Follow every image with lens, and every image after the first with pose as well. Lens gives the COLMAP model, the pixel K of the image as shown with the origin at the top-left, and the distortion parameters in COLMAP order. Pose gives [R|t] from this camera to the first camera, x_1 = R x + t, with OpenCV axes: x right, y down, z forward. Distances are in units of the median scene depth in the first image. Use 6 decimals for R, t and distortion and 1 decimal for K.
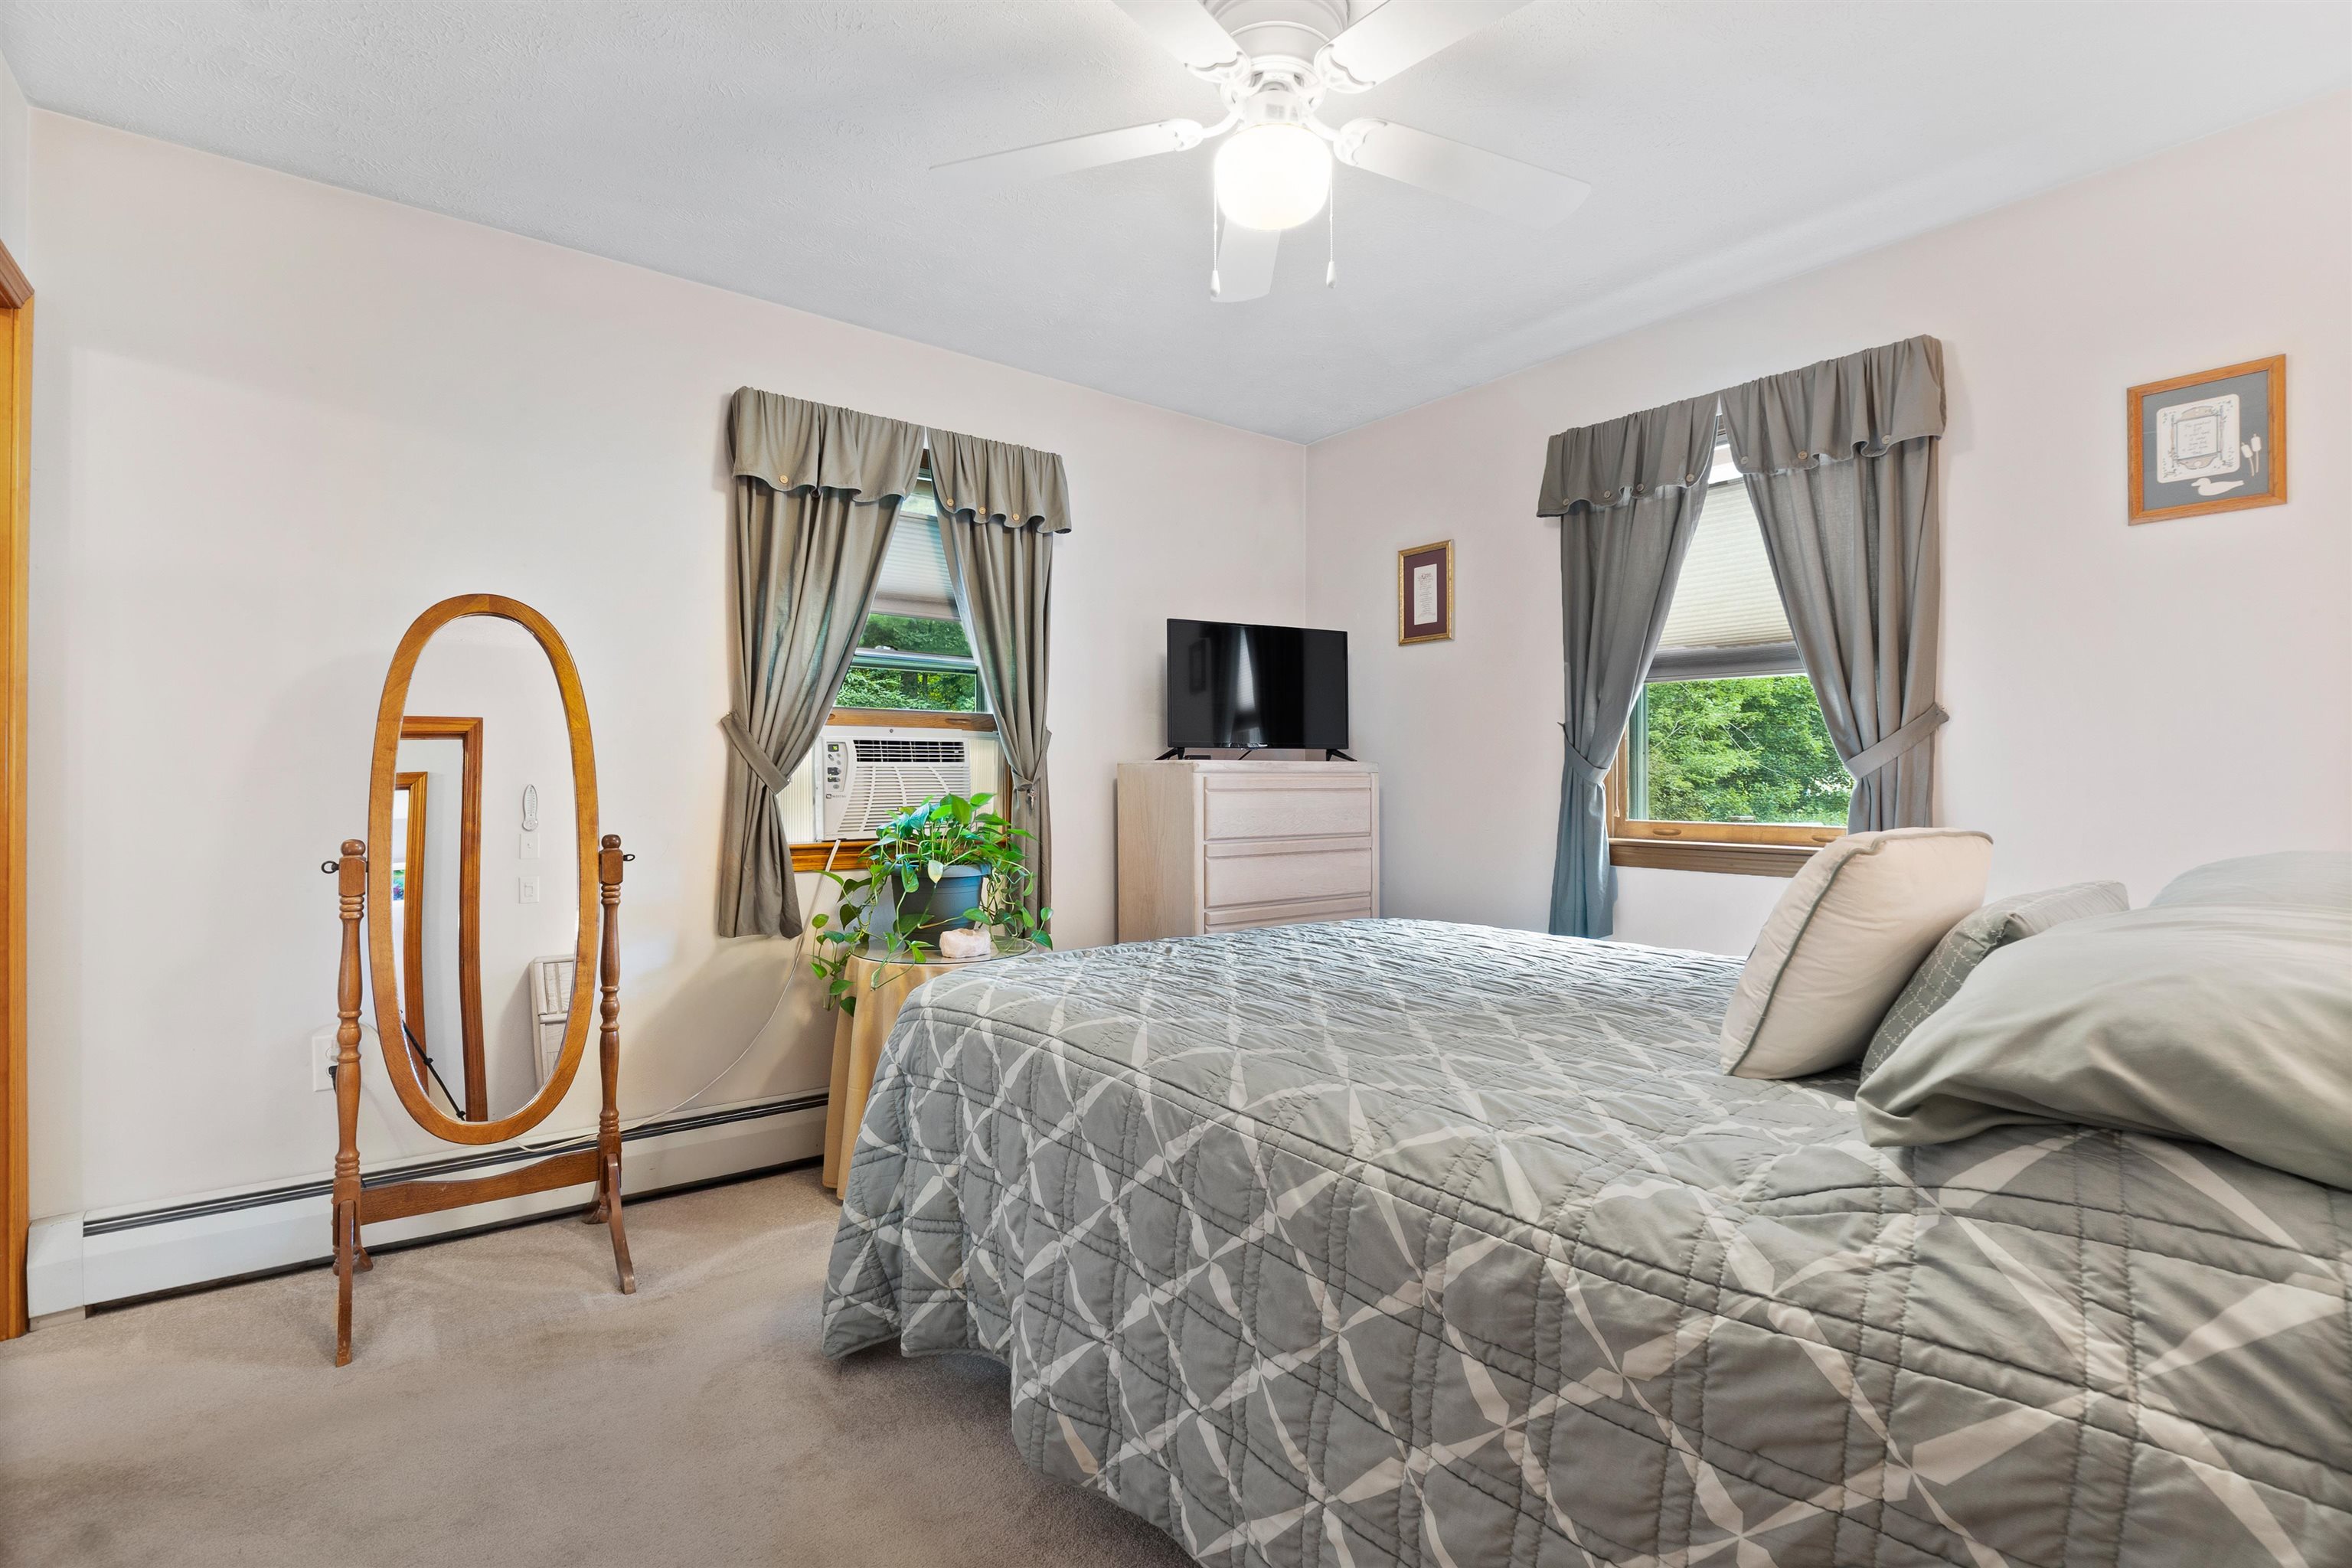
lens RADIAL K [[1057.5, 0, 1176.0], [0, 1057.5, 784.0], [0, 0, 1]] dist [-0.001836, -0.000208]
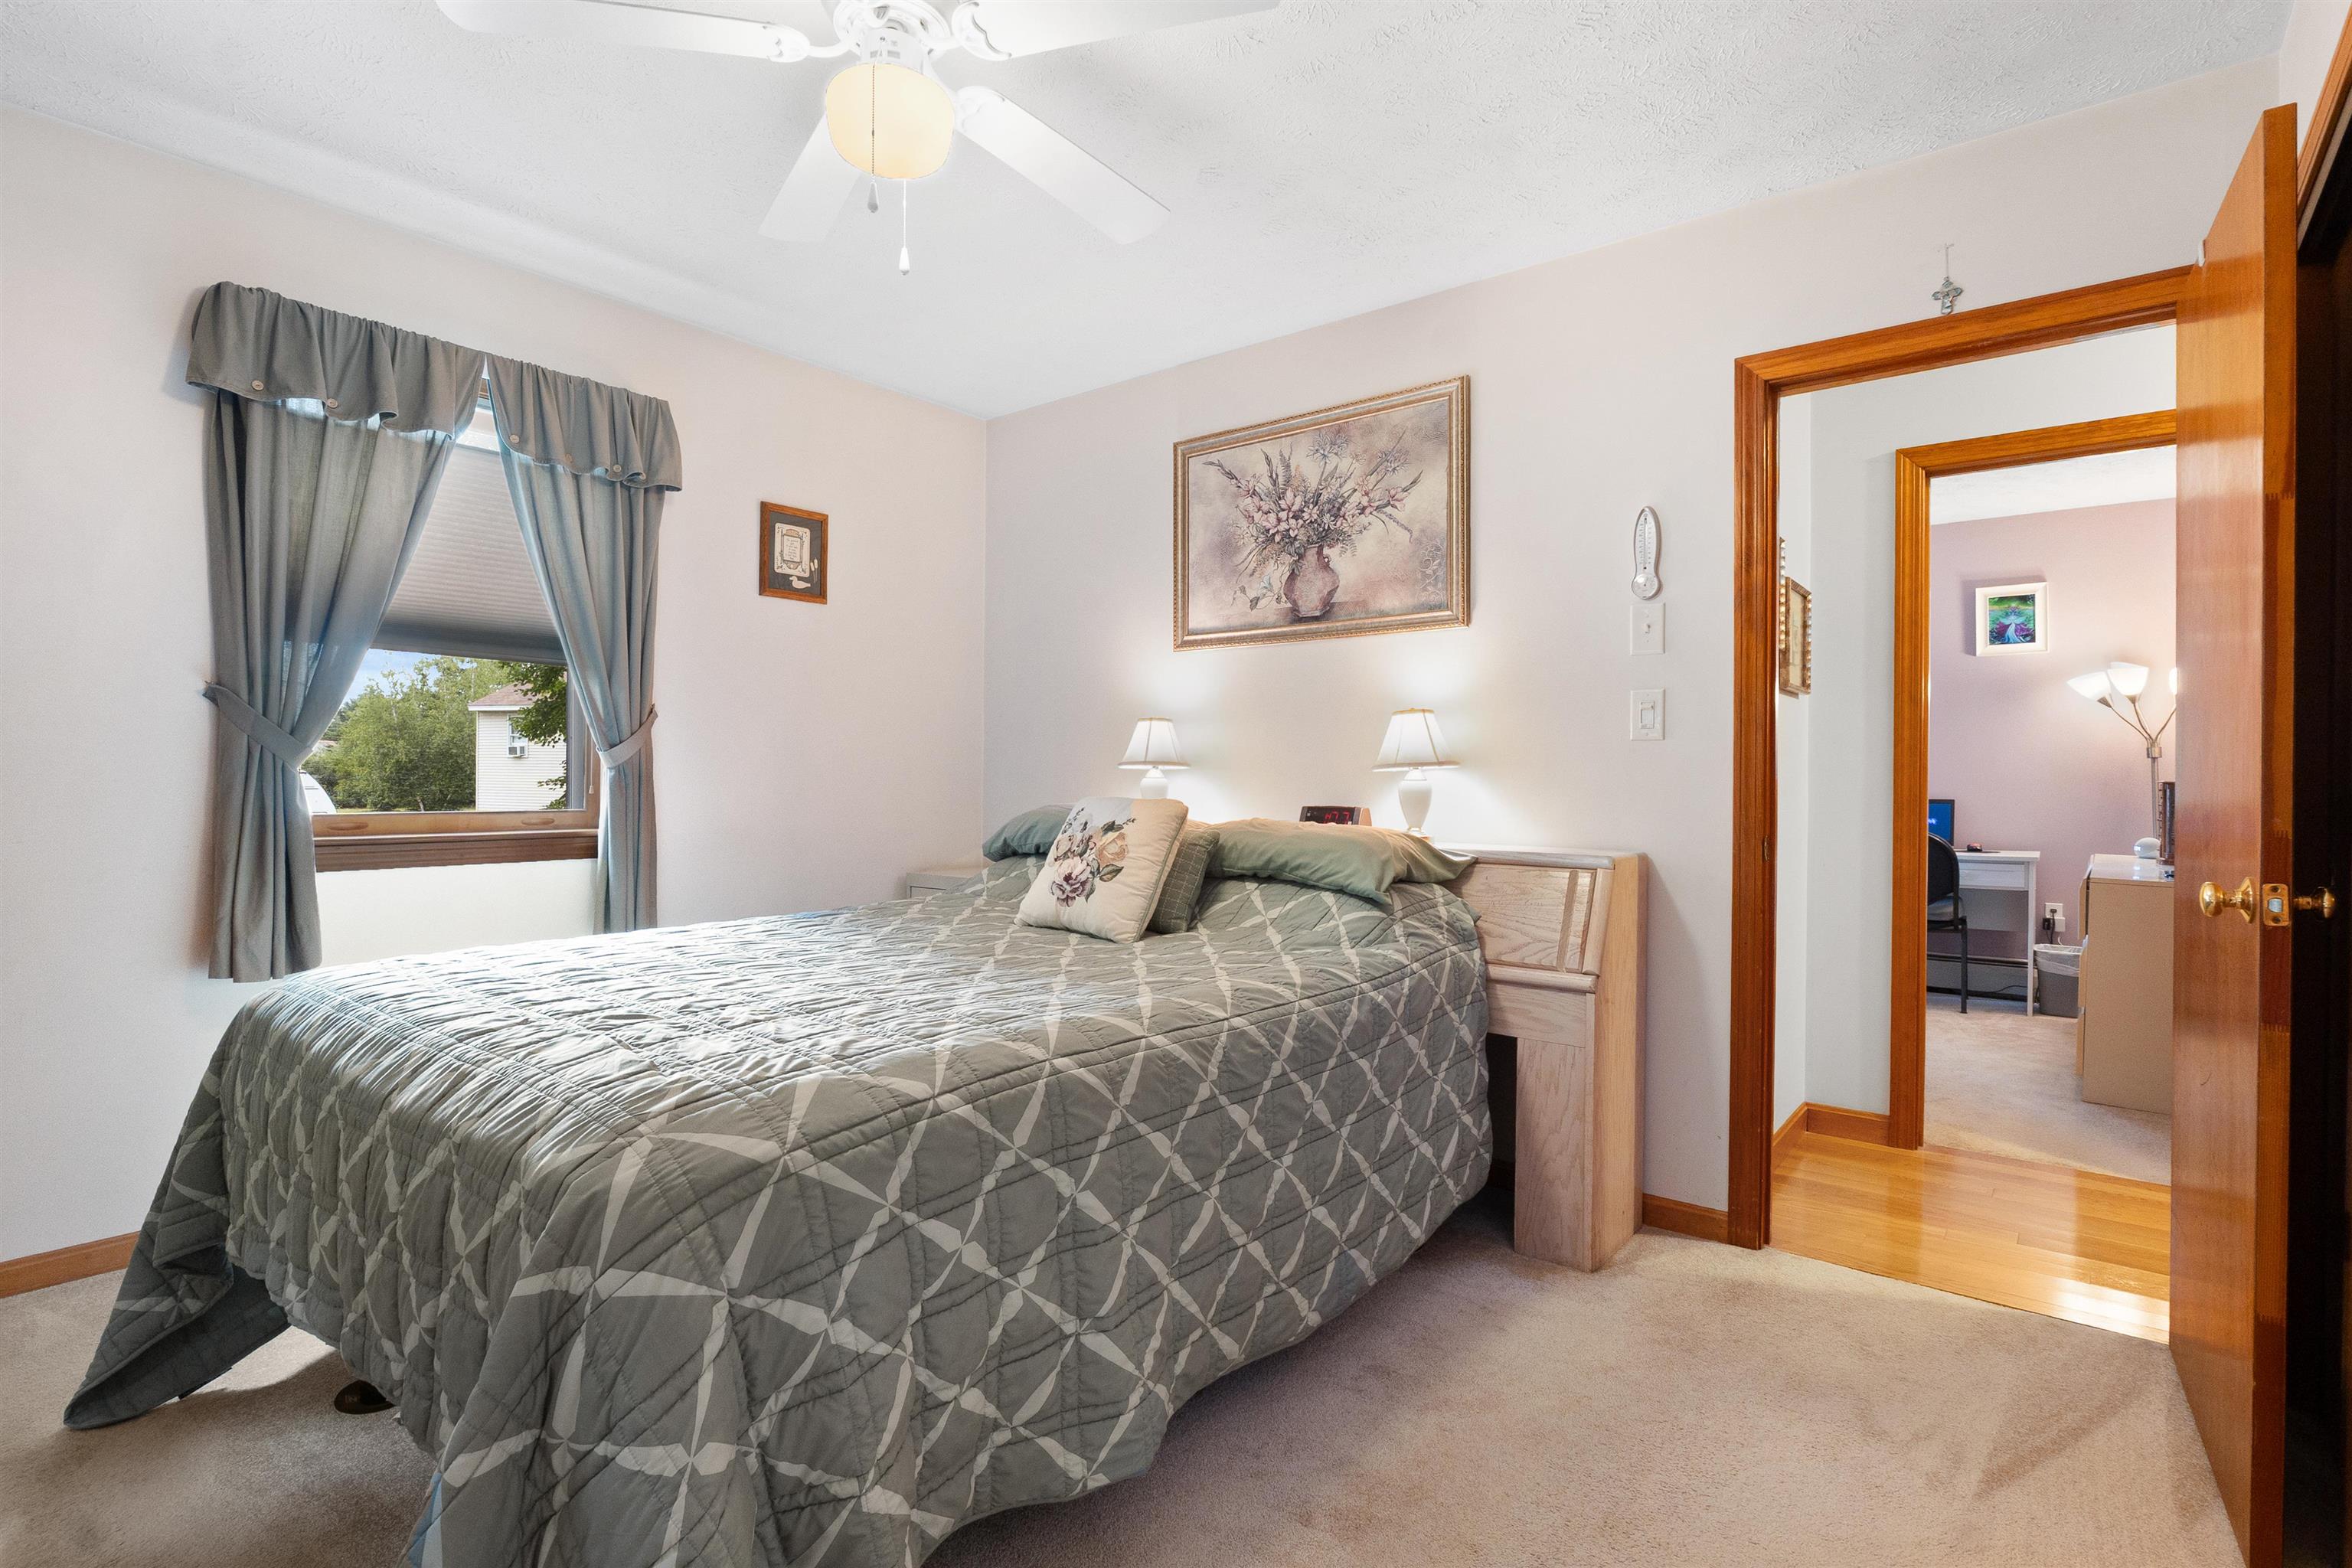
lens RADIAL K [[1088.0, 0, 1176.0], [0, 1088.0, 784.0], [0, 0, 1]] dist [-0.001142, -0.000465]
pose [[-0.195733, -0.013654, 0.980562, -0.750726], [-0.003978, 0.999906, 0.013129, -0.003833], [-0.980649, -0.001331, -0.195769, 0.781148]]
